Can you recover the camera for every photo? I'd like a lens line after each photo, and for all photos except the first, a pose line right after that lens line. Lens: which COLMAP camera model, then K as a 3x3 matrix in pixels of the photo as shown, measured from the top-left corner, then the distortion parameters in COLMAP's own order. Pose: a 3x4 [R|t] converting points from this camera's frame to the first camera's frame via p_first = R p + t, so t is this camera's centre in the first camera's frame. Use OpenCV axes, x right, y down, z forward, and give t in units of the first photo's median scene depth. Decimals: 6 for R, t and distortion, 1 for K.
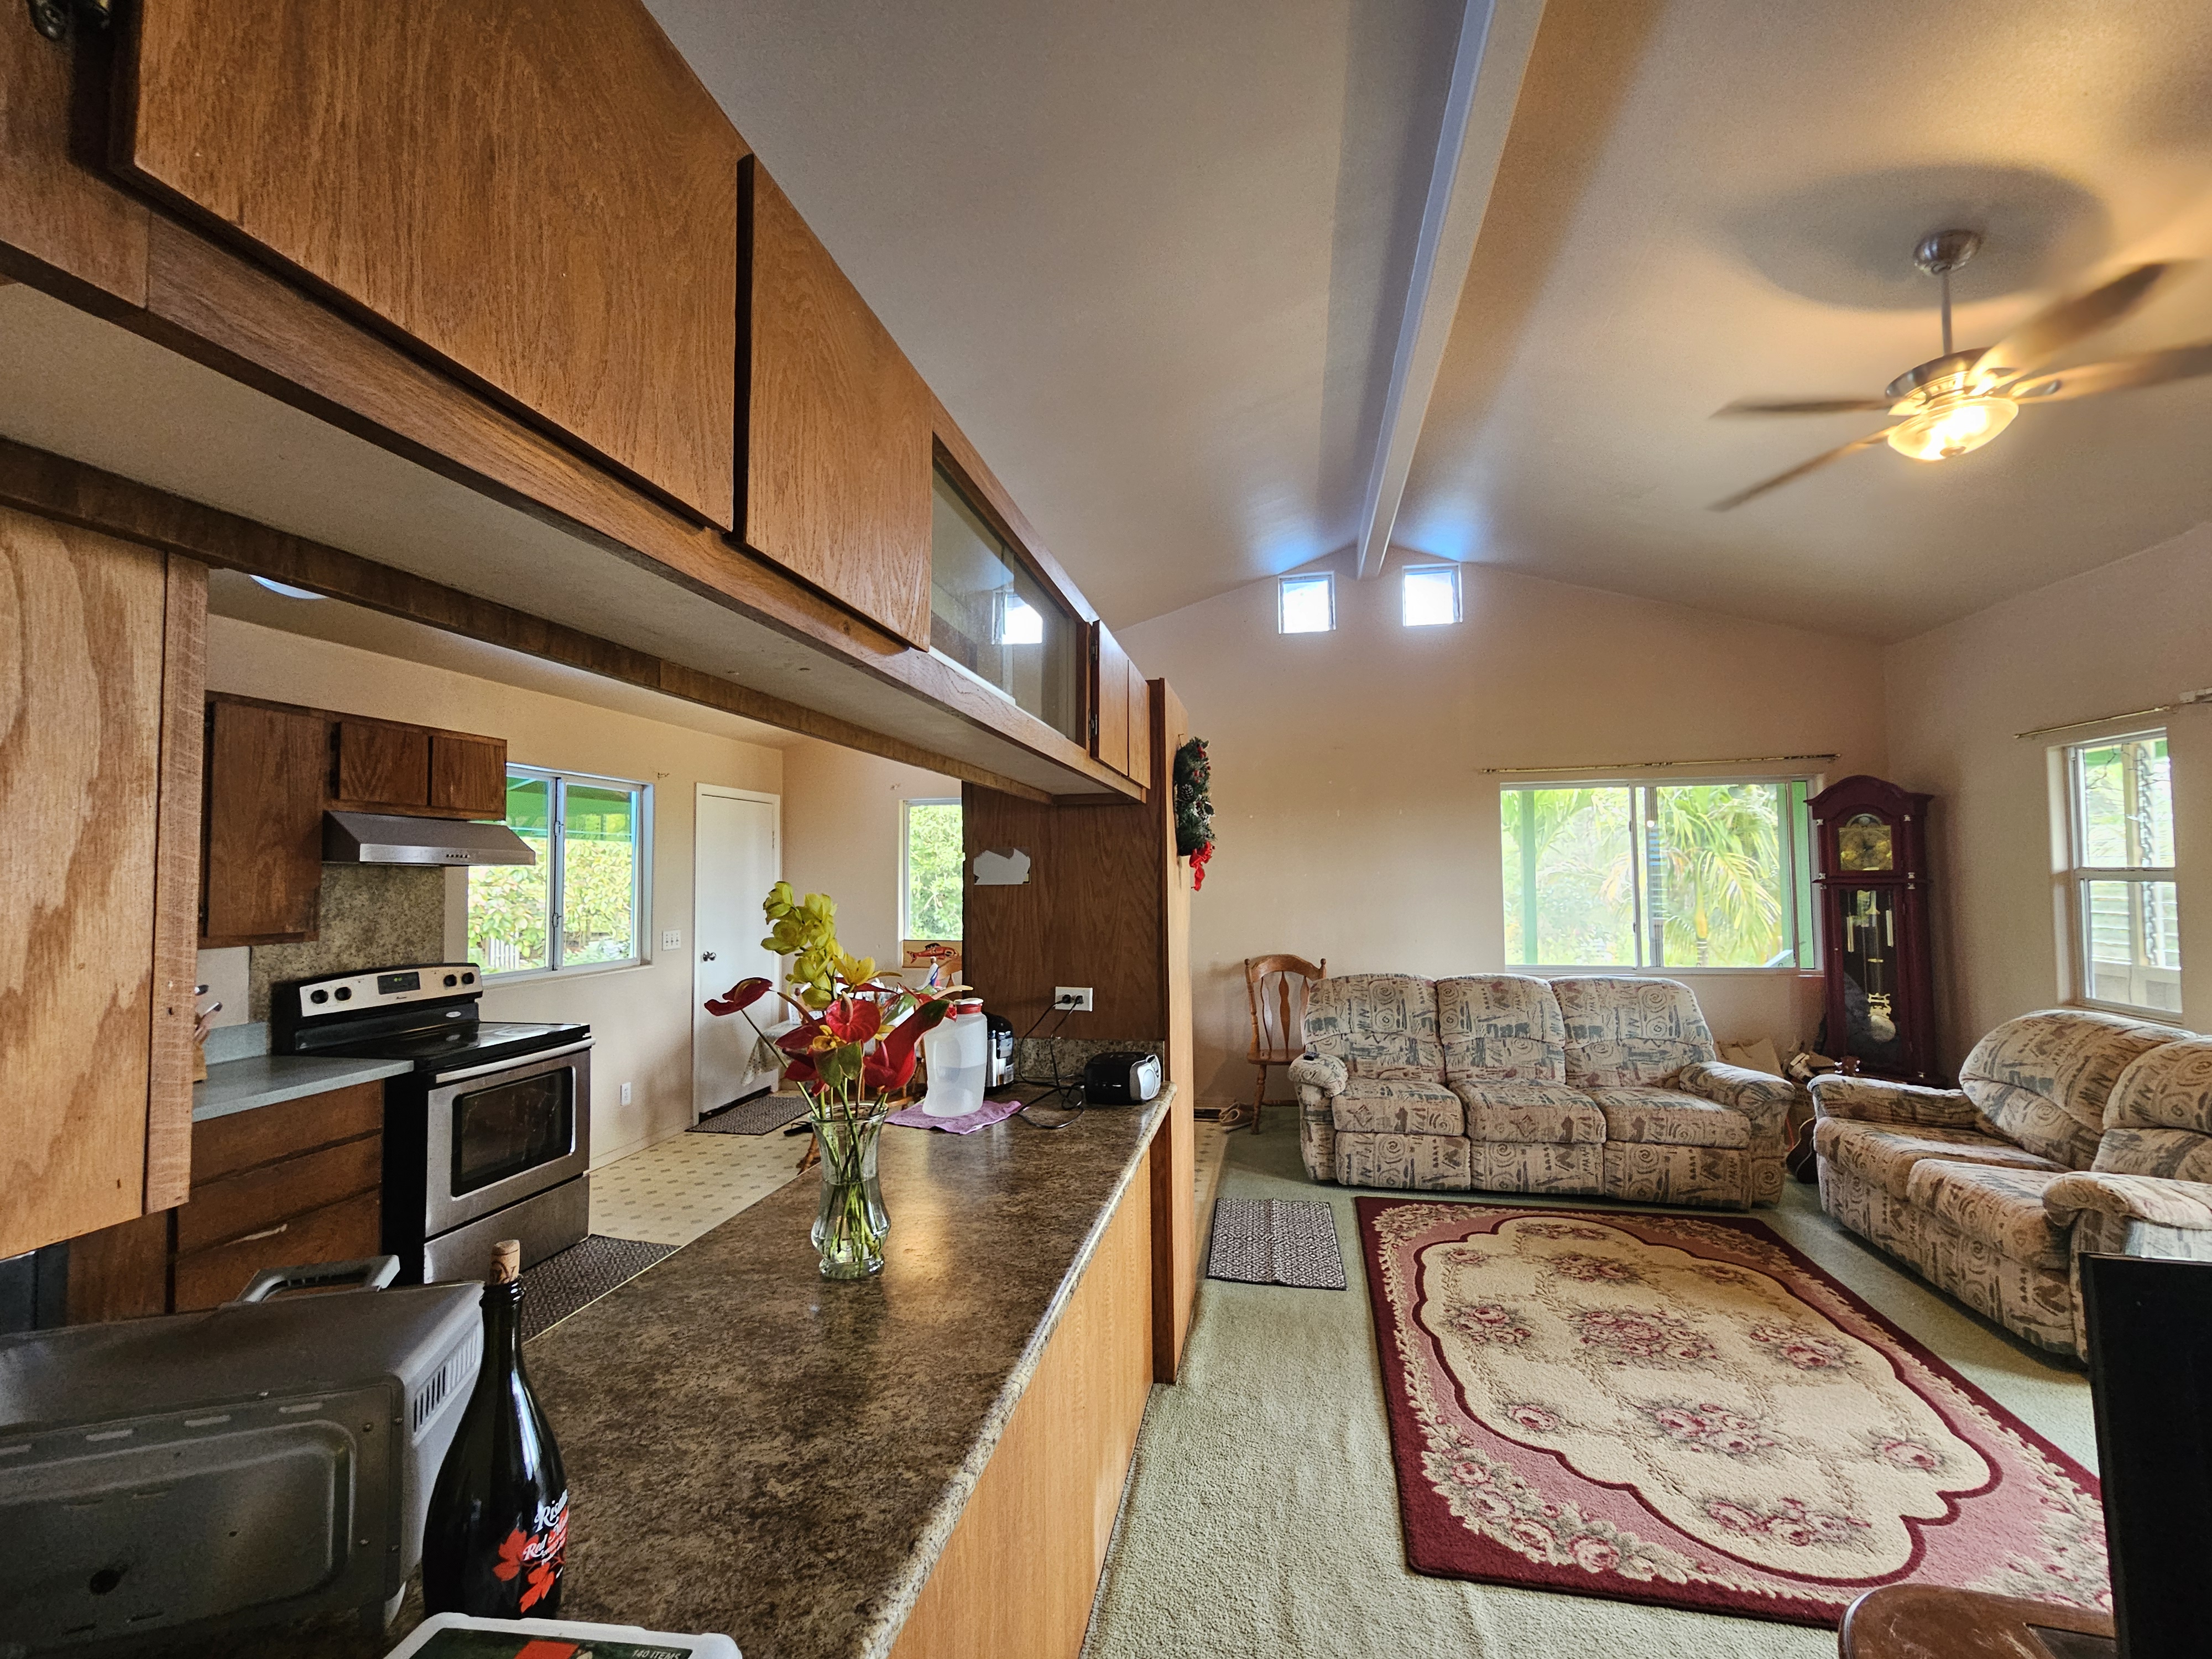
lens RADIAL K [[906.8, 0, 1109.6], [0, 906.8, 832.4], [0, 0, 1]] dist [-0.007889, 0.002777]
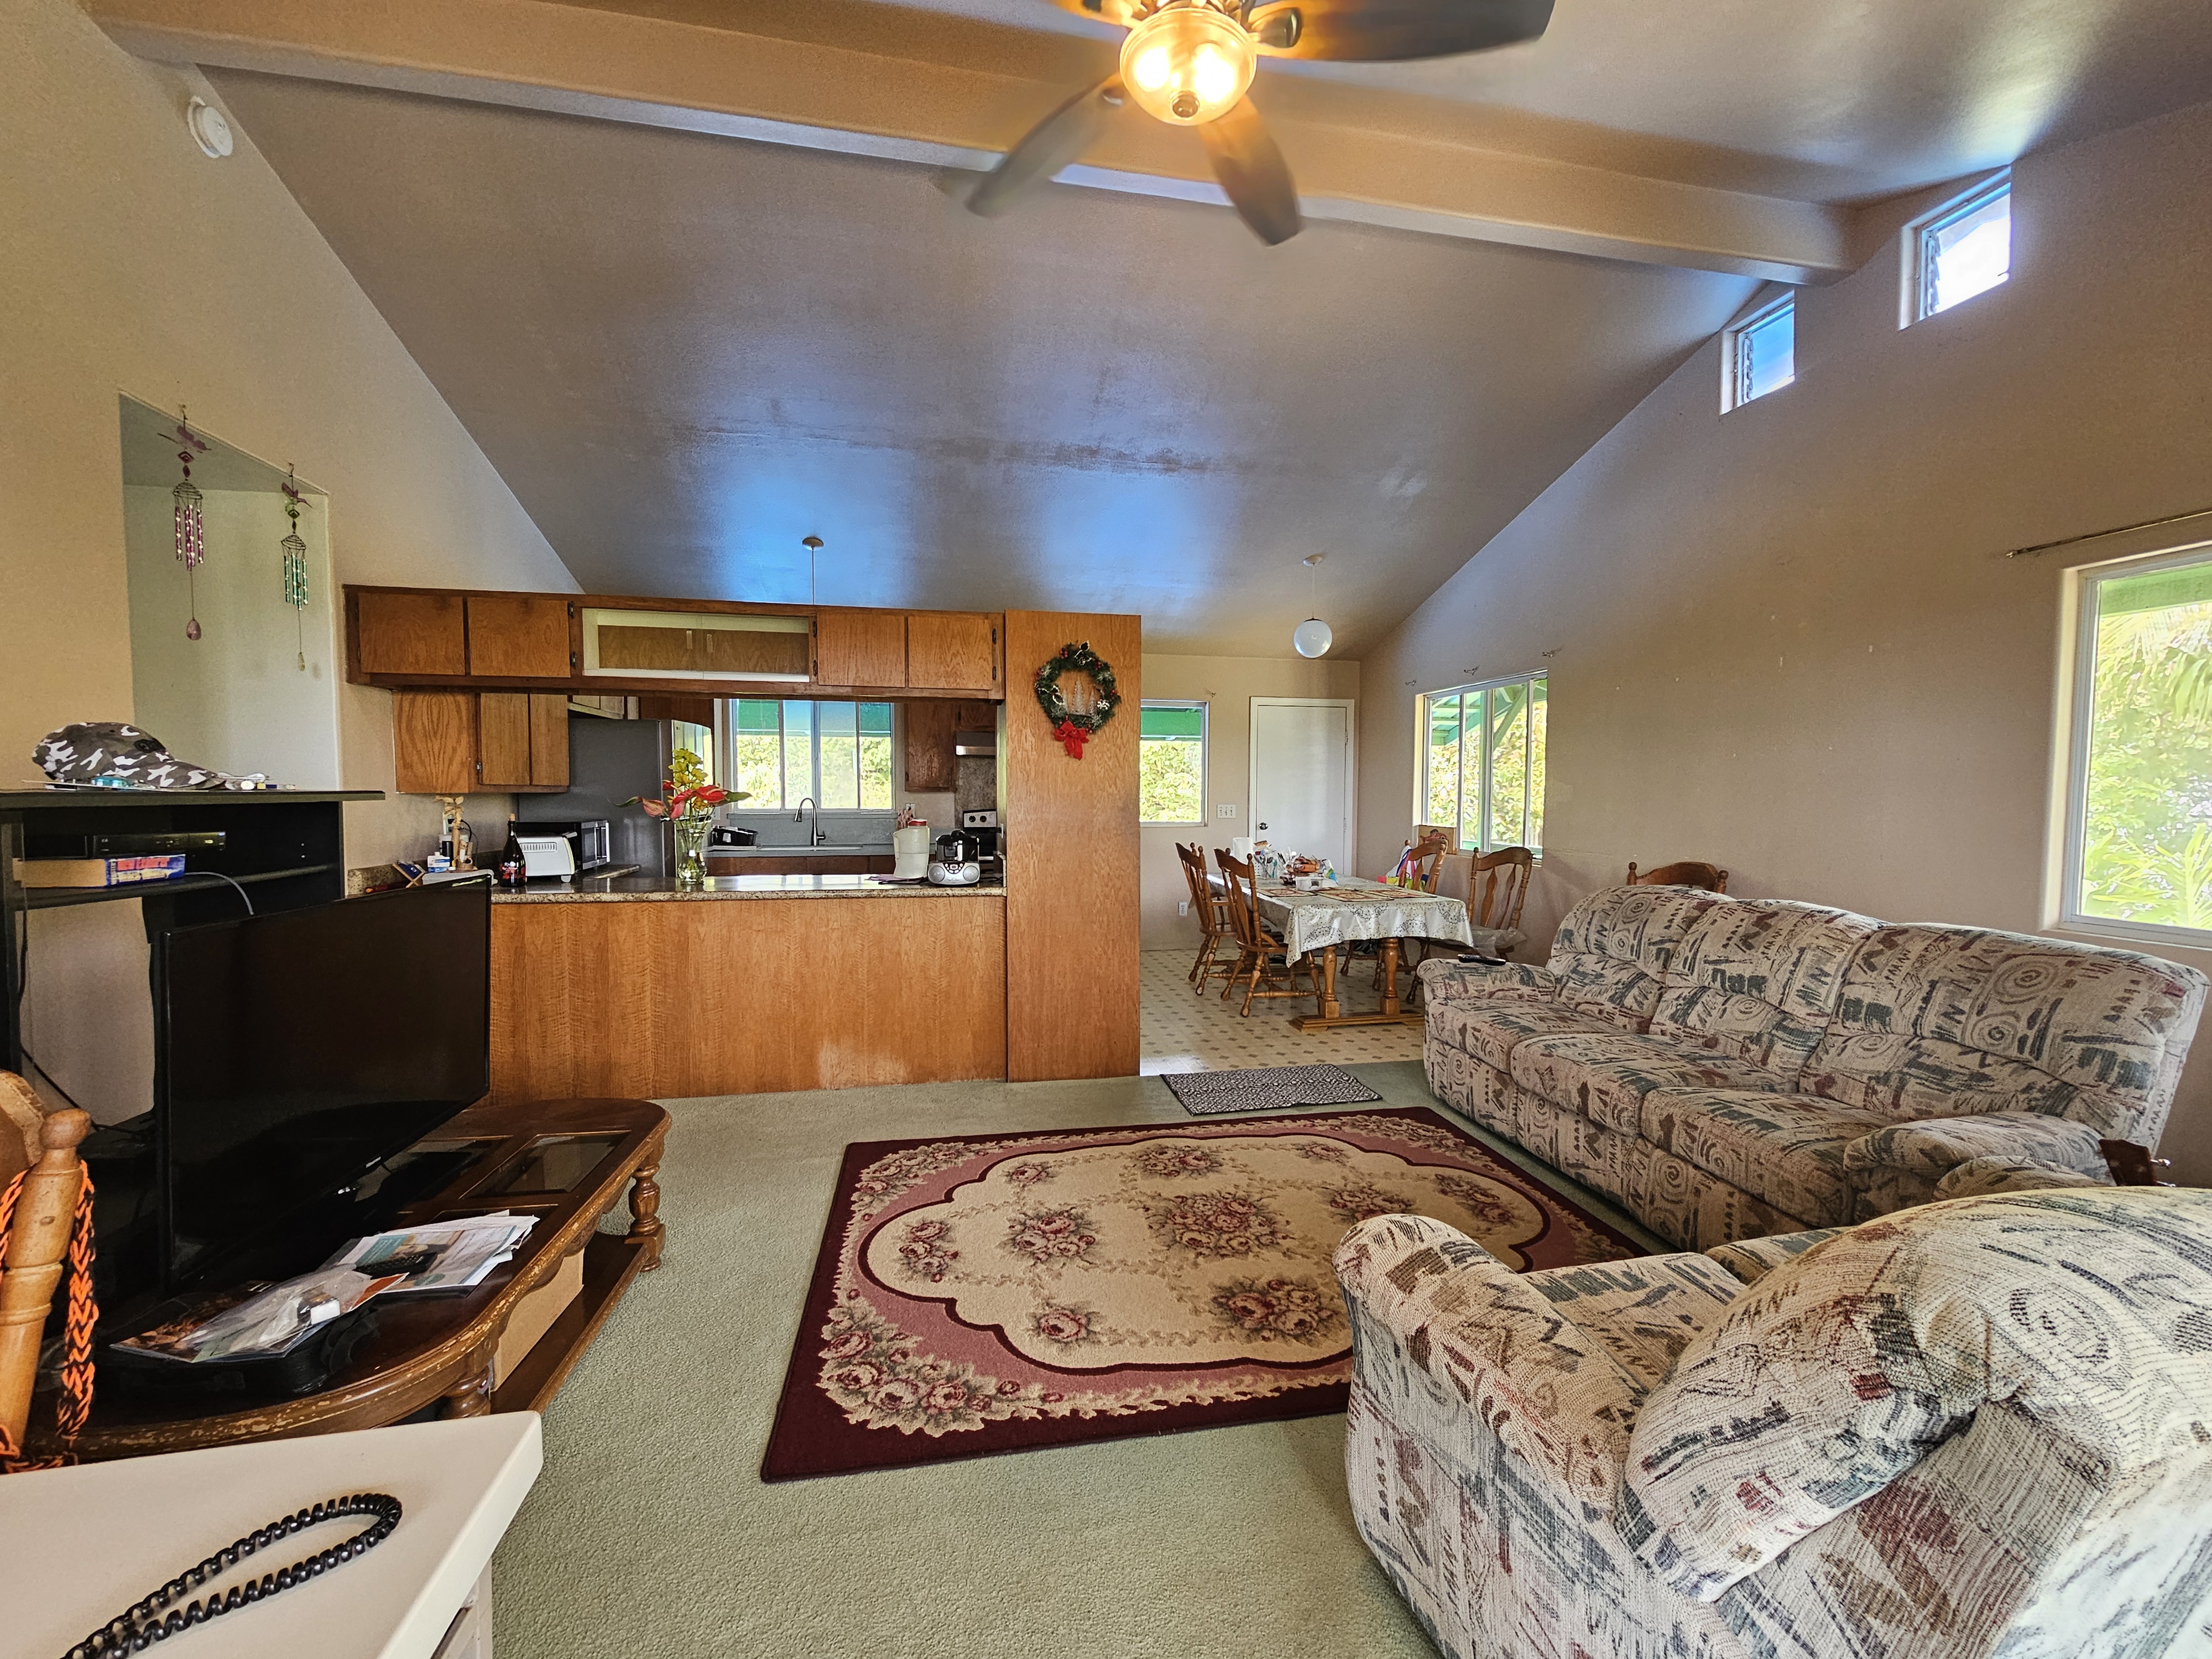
lens RADIAL K [[906.8, 0, 1122.0], [0, 906.8, 827.1], [0, 0, 1]] dist [-0.007889, 0.002777]
pose [[0.390372, 0.049401, -0.919331, 1.064427], [0.035063, 0.997037, 0.068465, 0.058279], [0.919989, -0.058961, 0.387484, 0.430196]]
